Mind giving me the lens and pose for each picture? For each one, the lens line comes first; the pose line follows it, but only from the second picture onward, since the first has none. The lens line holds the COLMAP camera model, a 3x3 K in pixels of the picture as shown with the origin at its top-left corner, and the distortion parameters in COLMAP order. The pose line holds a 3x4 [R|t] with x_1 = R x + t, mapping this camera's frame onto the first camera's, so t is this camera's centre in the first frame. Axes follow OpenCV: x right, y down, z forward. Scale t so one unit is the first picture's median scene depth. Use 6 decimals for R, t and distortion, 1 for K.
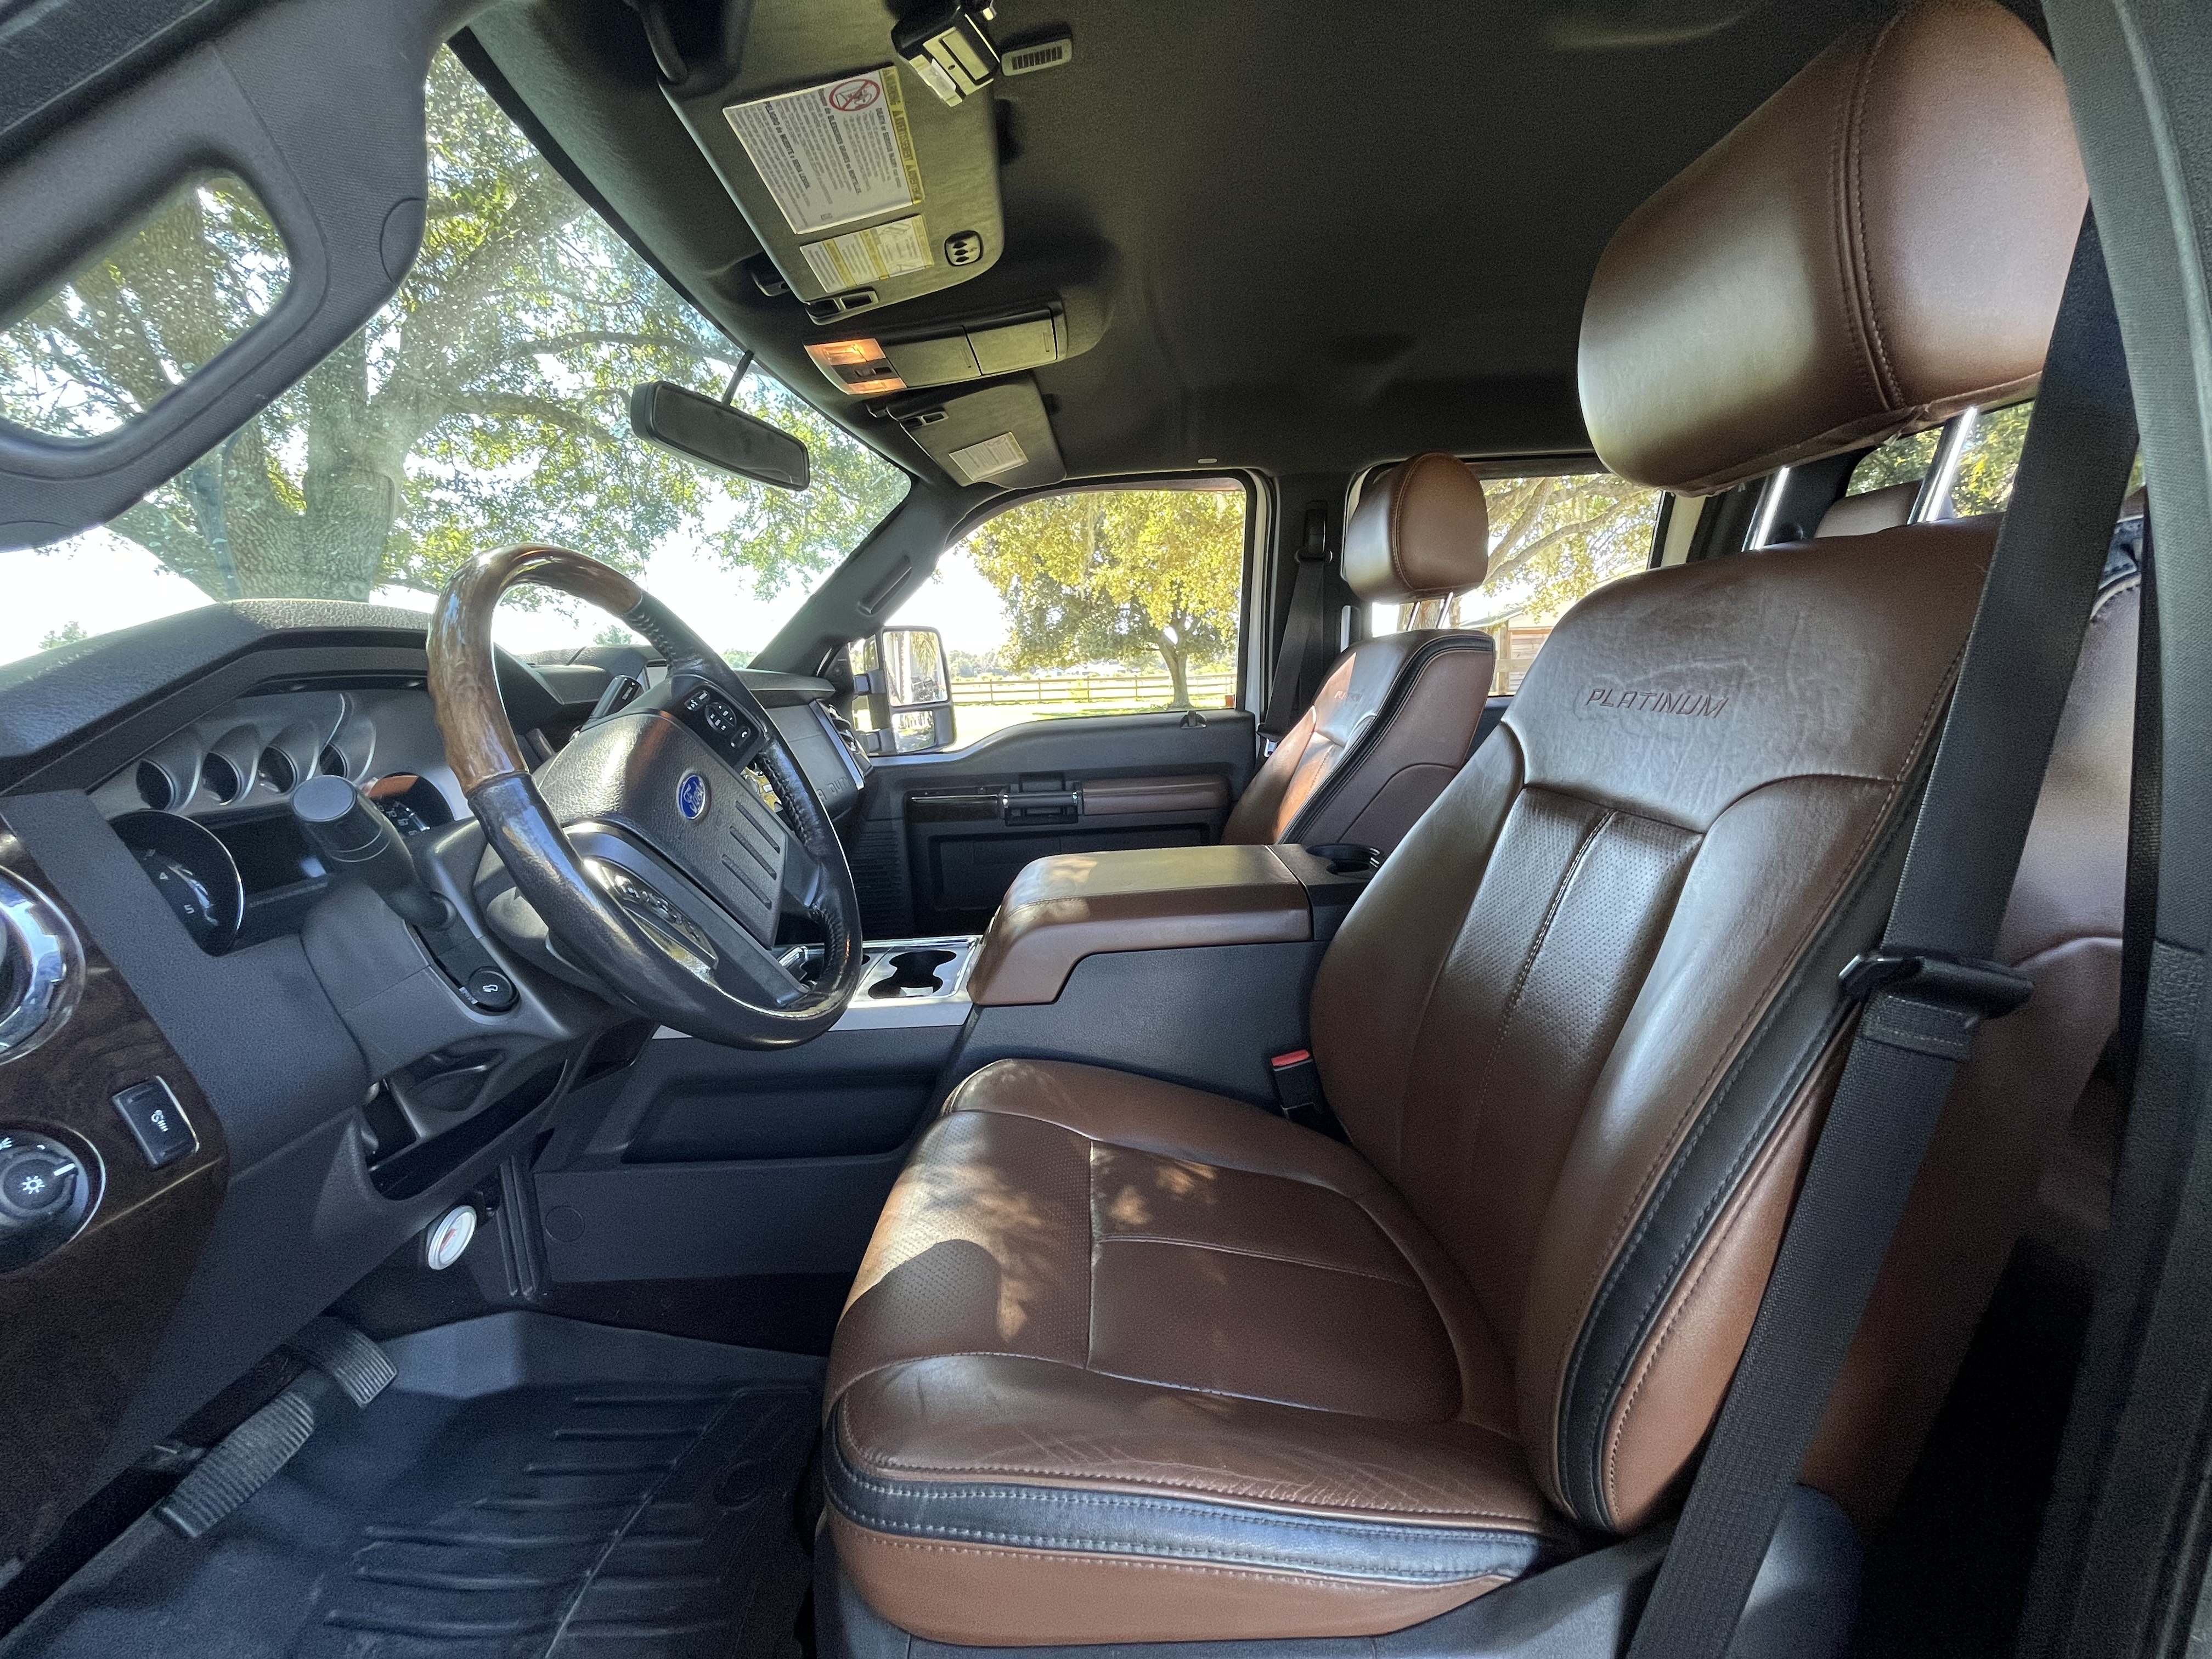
lens RADIAL K [[892.8, 0, 1100.7], [0, 892.8, 829.5], [0, 0, 1]] dist [-0.004107, 0.000529]
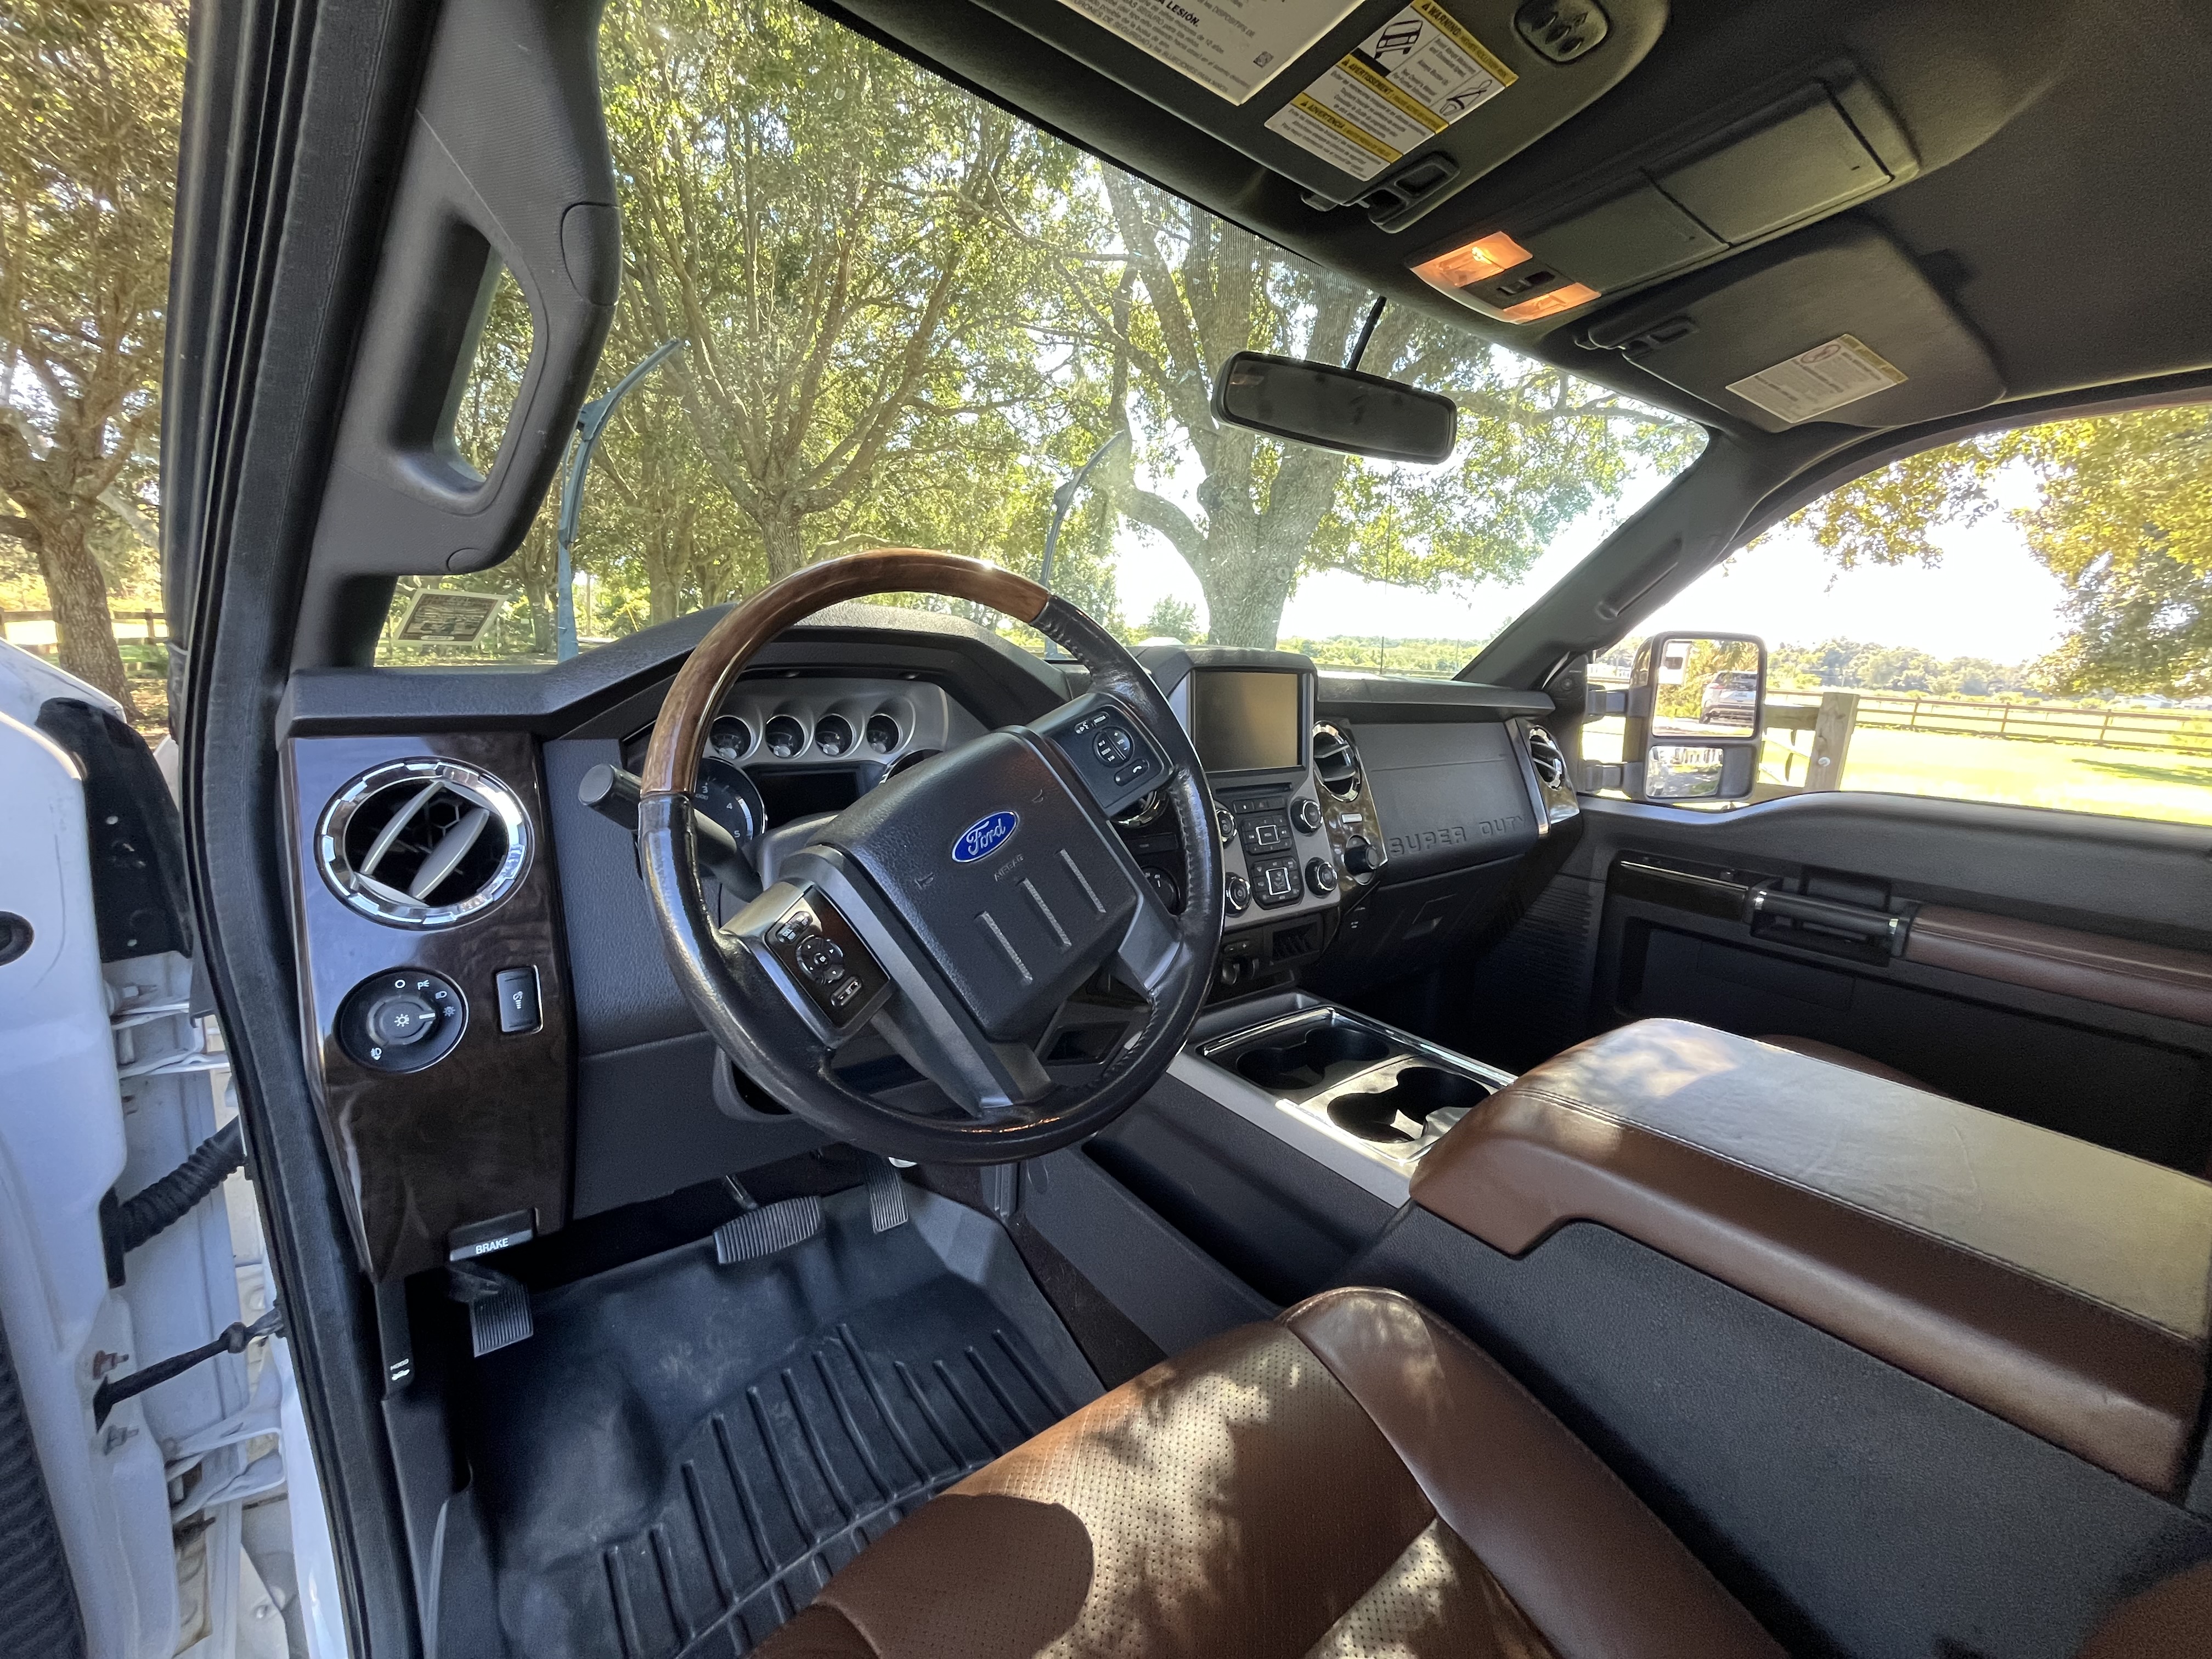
lens RADIAL K [[892.8, 0, 1100.7], [0, 892.8, 829.5], [0, 0, 1]] dist [-0.004107, 0.000529]
pose [[0.603281, 0.225138, -0.765091, 0.093755], [-0.210788, 0.970225, 0.119293, -0.057684], [0.769169, 0.089305, 0.632775, 0.179030]]
